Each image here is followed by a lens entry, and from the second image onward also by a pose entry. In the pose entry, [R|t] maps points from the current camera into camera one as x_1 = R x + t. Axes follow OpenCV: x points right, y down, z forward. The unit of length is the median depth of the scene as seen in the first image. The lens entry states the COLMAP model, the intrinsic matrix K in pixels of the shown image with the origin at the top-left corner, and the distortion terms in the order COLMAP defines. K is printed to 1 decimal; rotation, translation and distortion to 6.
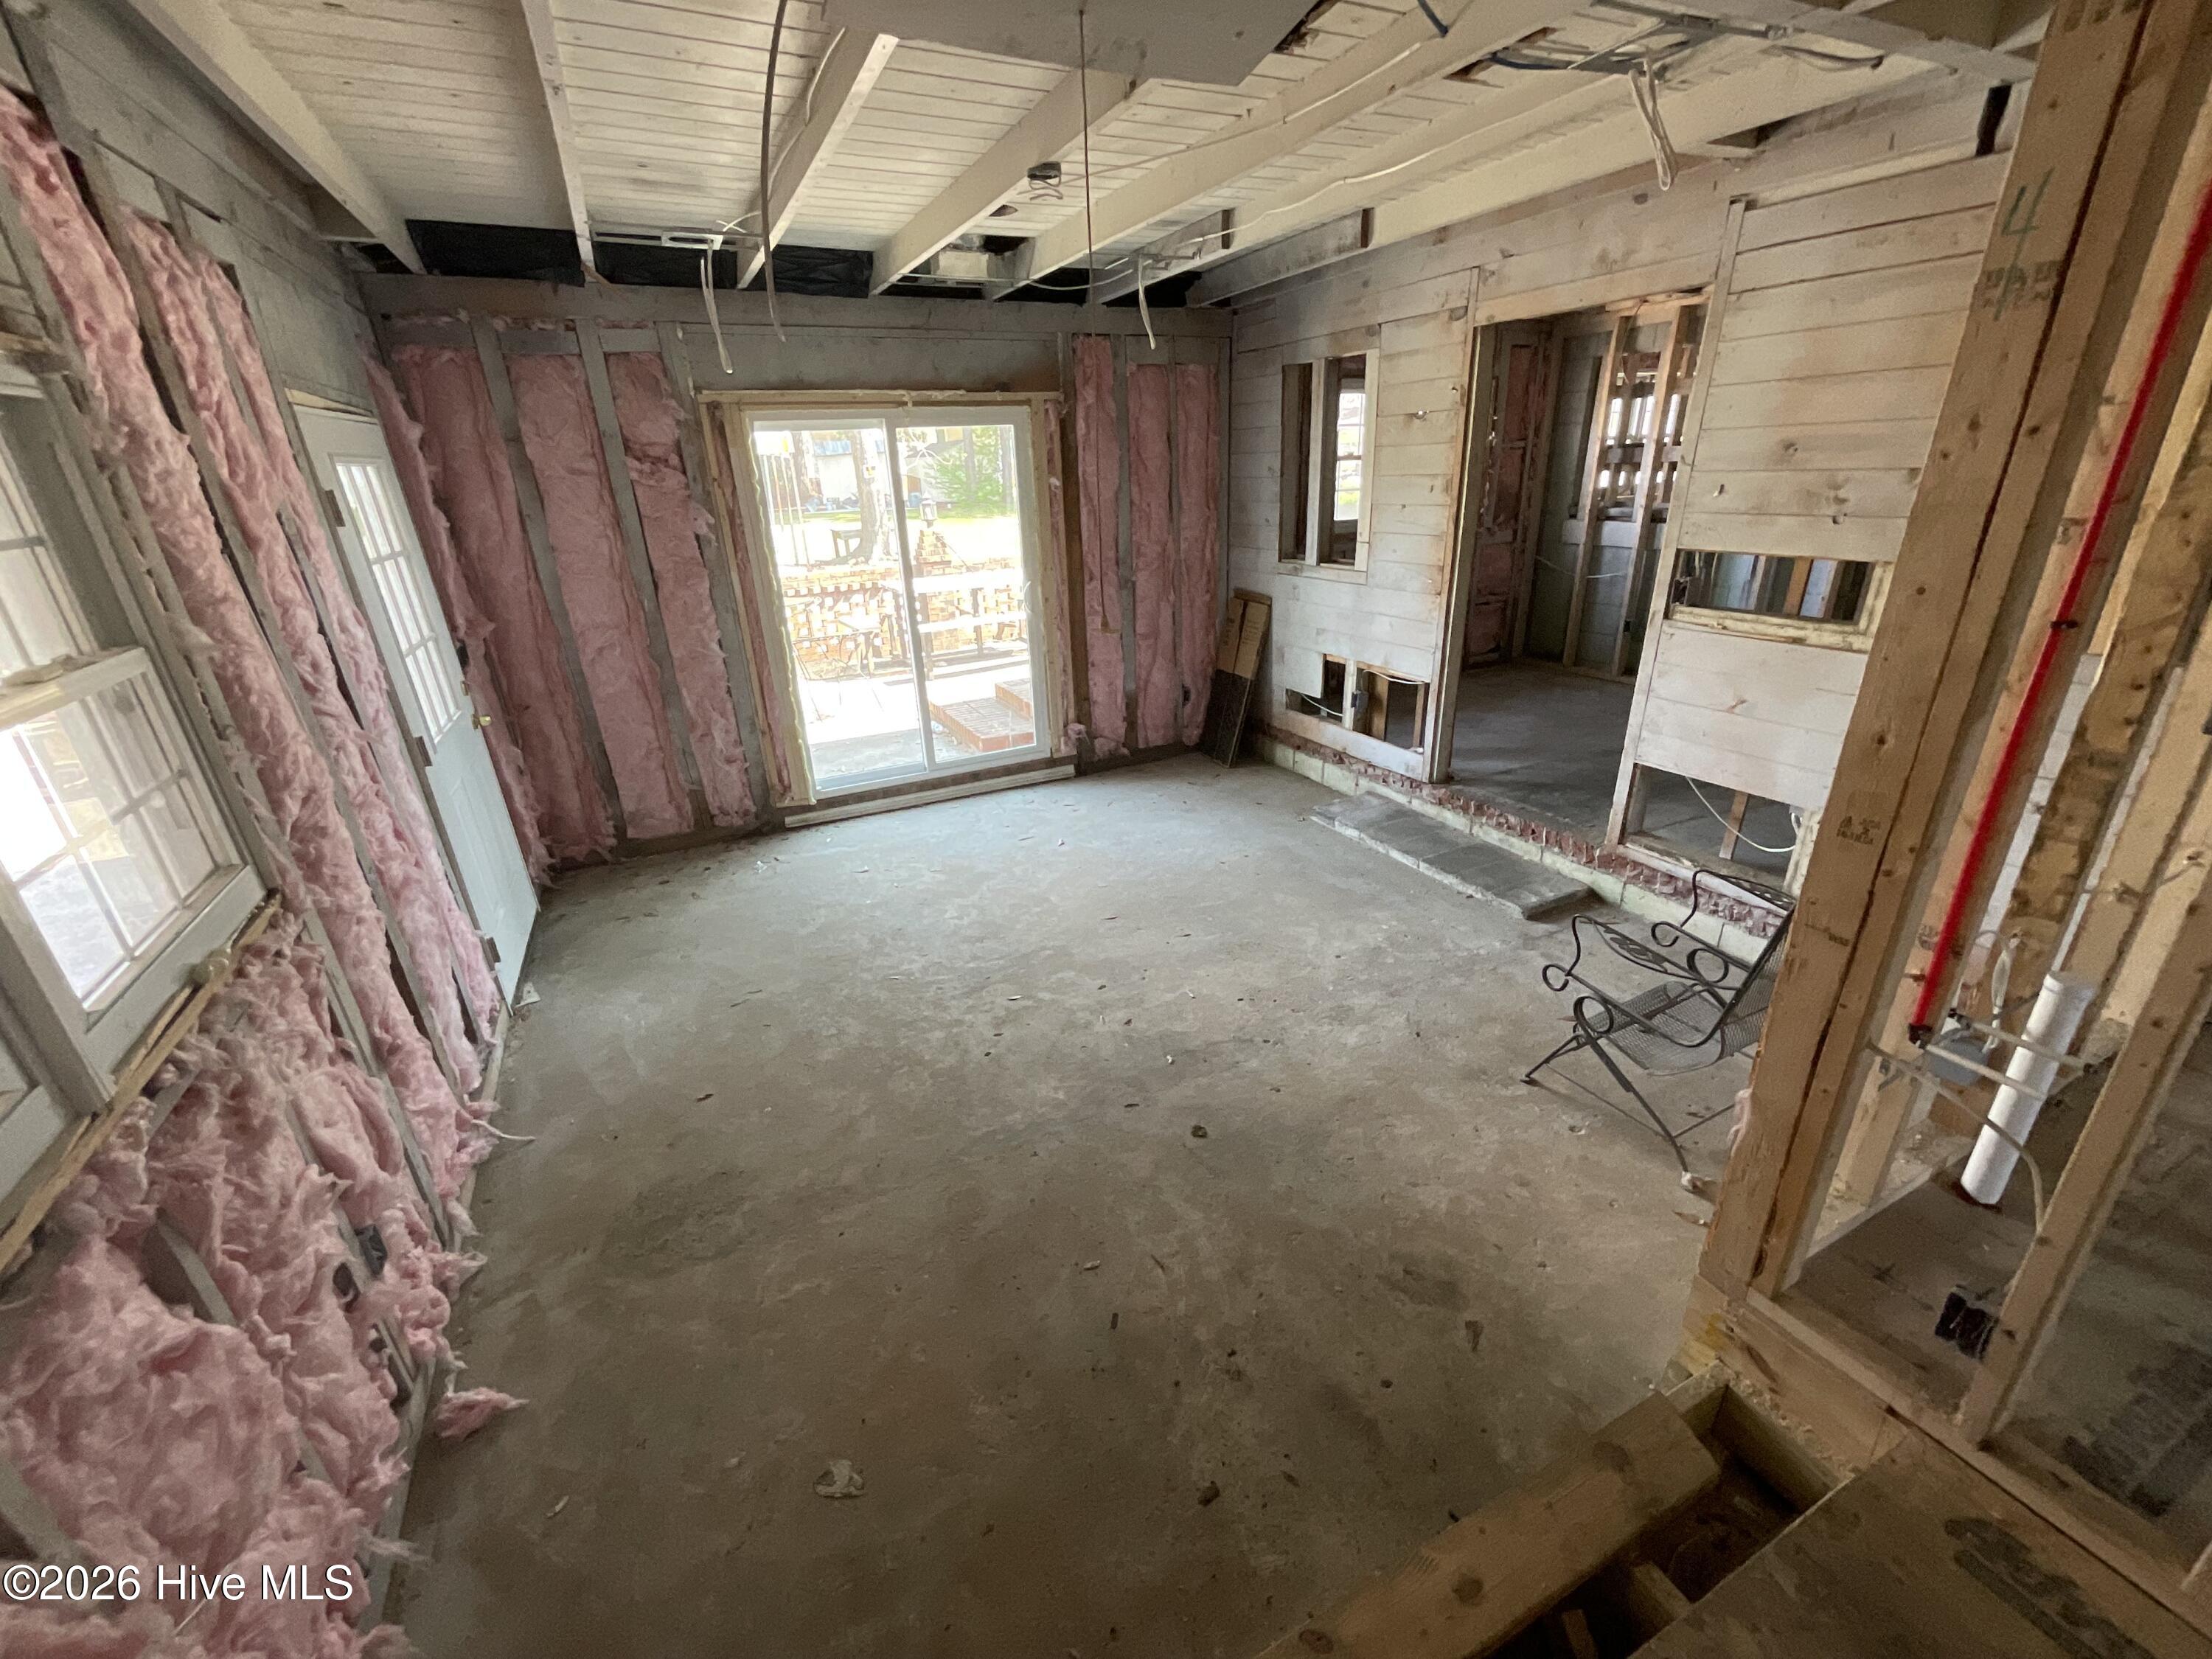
lens RADIAL K [[906.2, 0, 1100.2], [0, 906.2, 834.2], [0, 0, 1]] dist [0.001094, -0.000222]
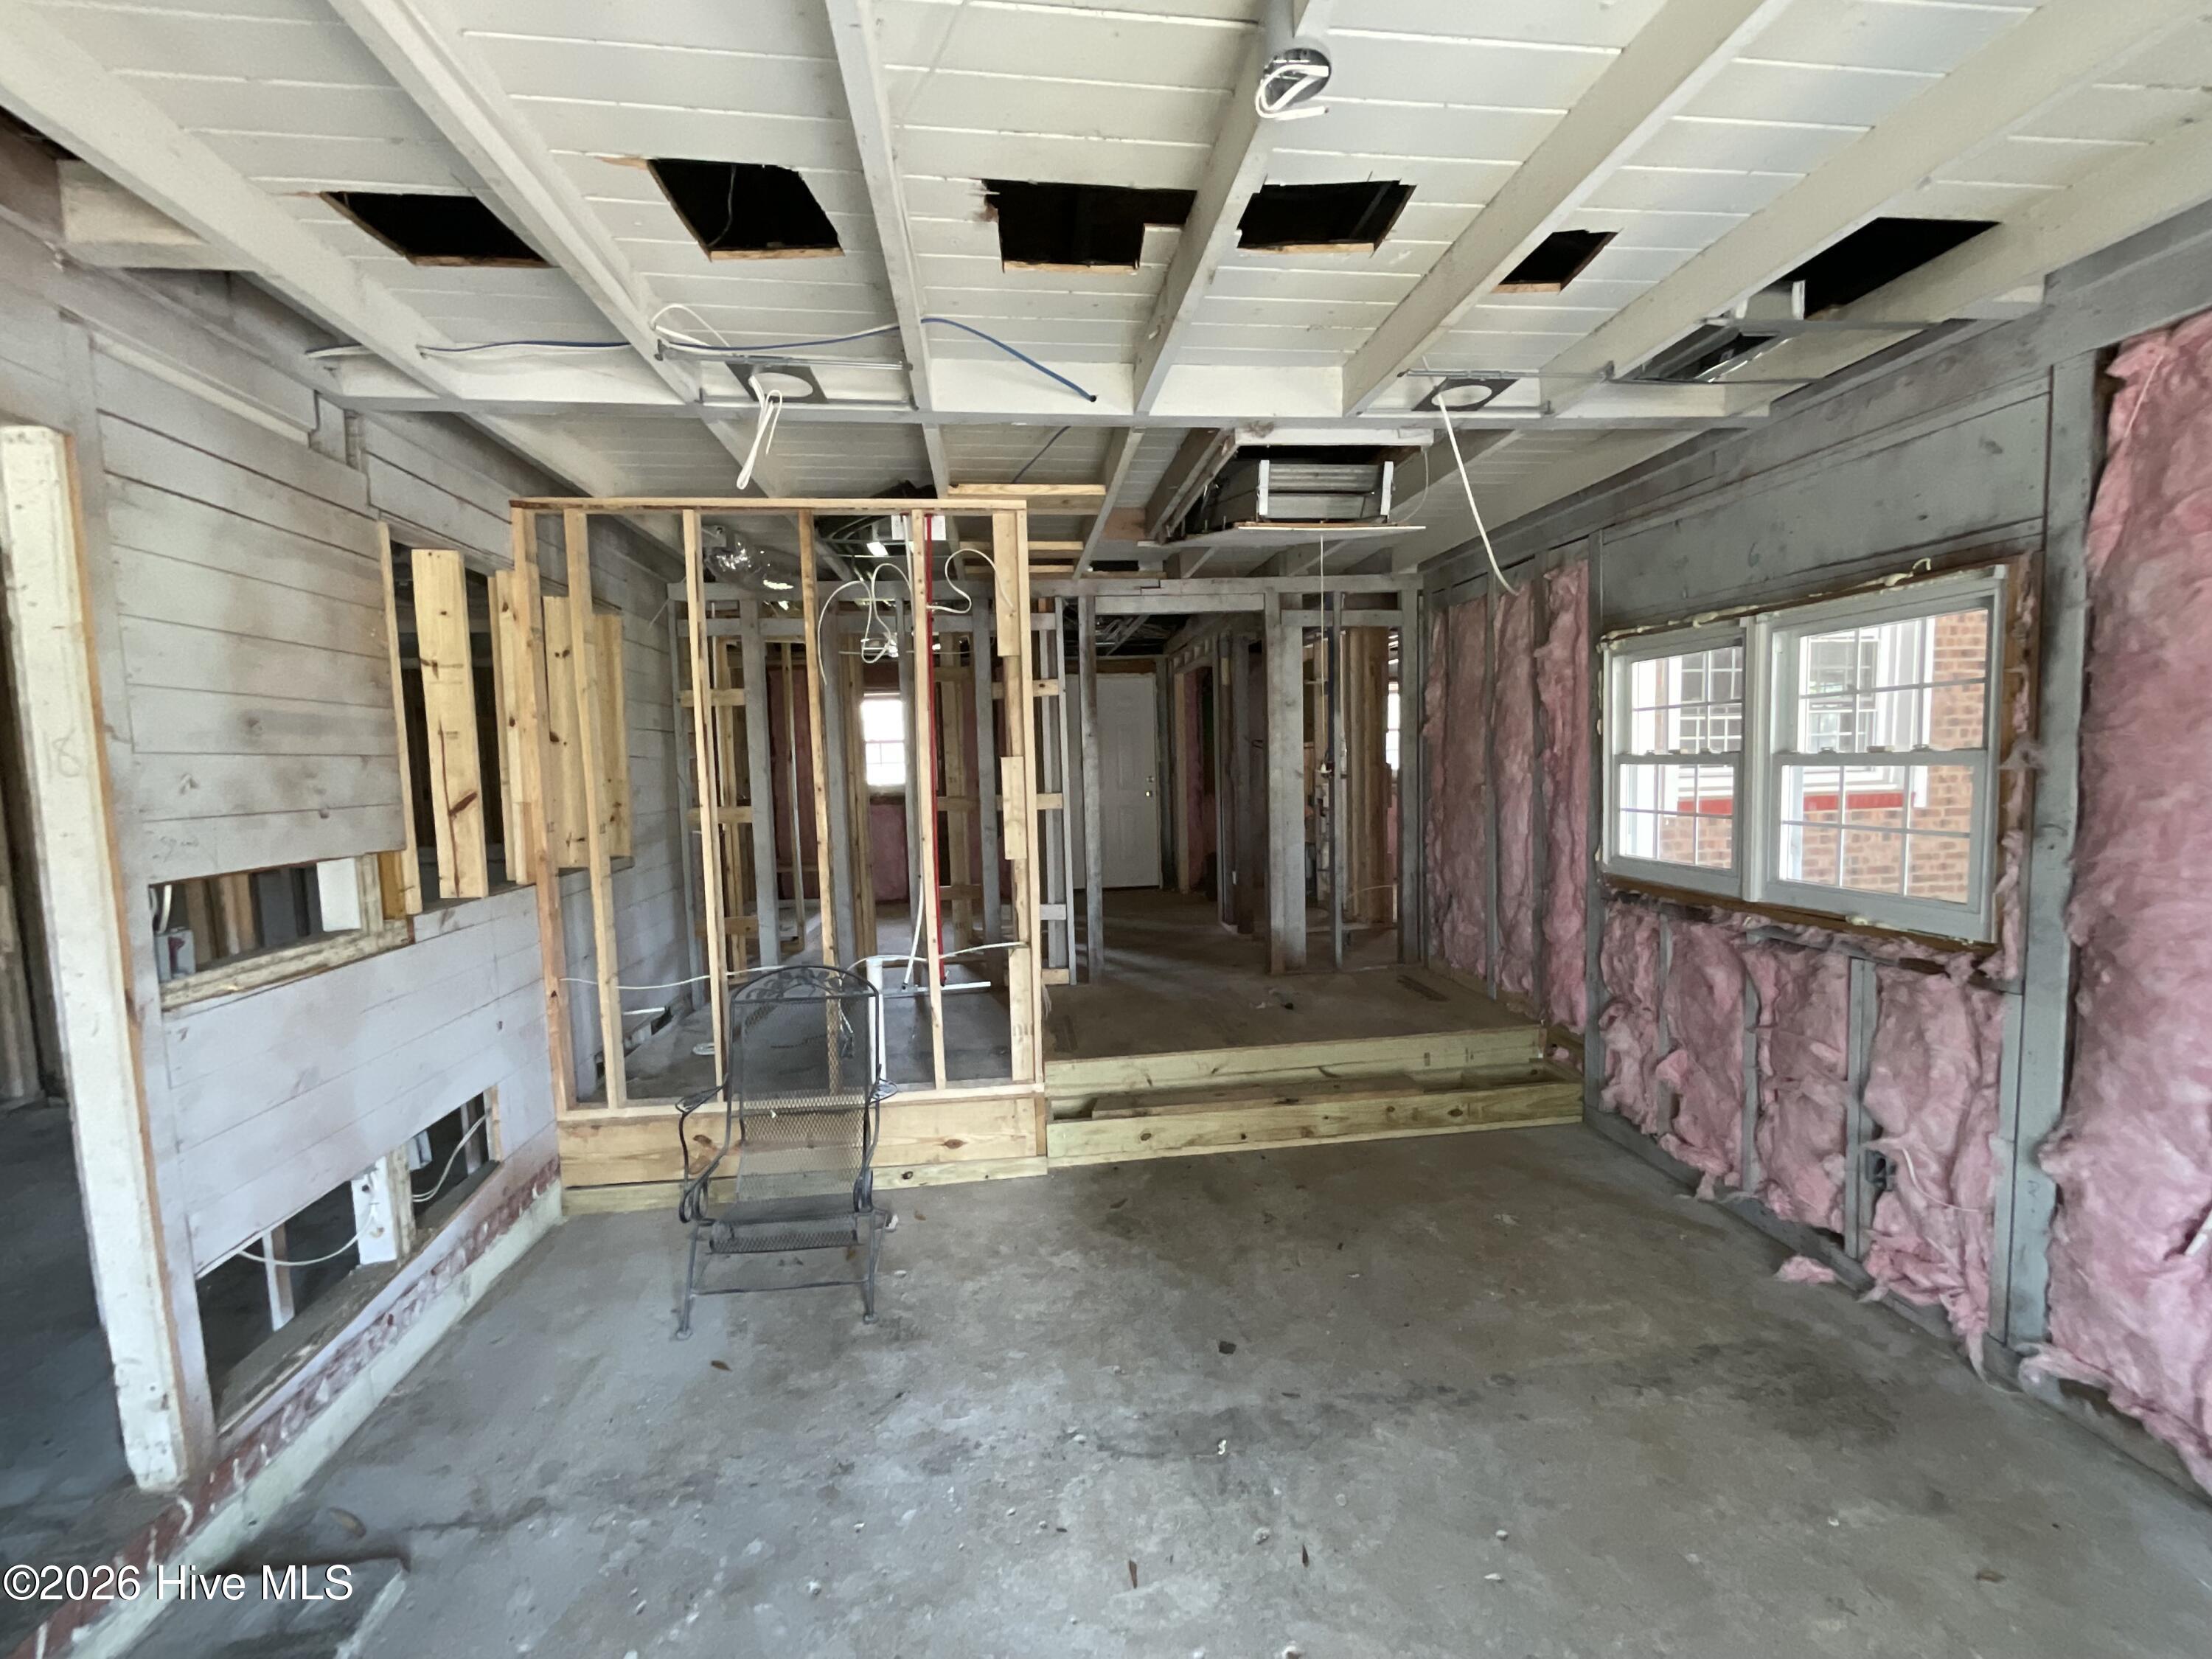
lens RADIAL K [[906.2, 0, 1100.2], [0, 906.2, 834.2], [0, 0, 1]] dist [0.001094, -0.000222]
pose [[-0.940273, 0.032127, 0.338901, -0.096097], [0.183914, 0.885686, 0.426305, -0.522833], [-0.286463, 0.463172, -0.838695, 1.421339]]
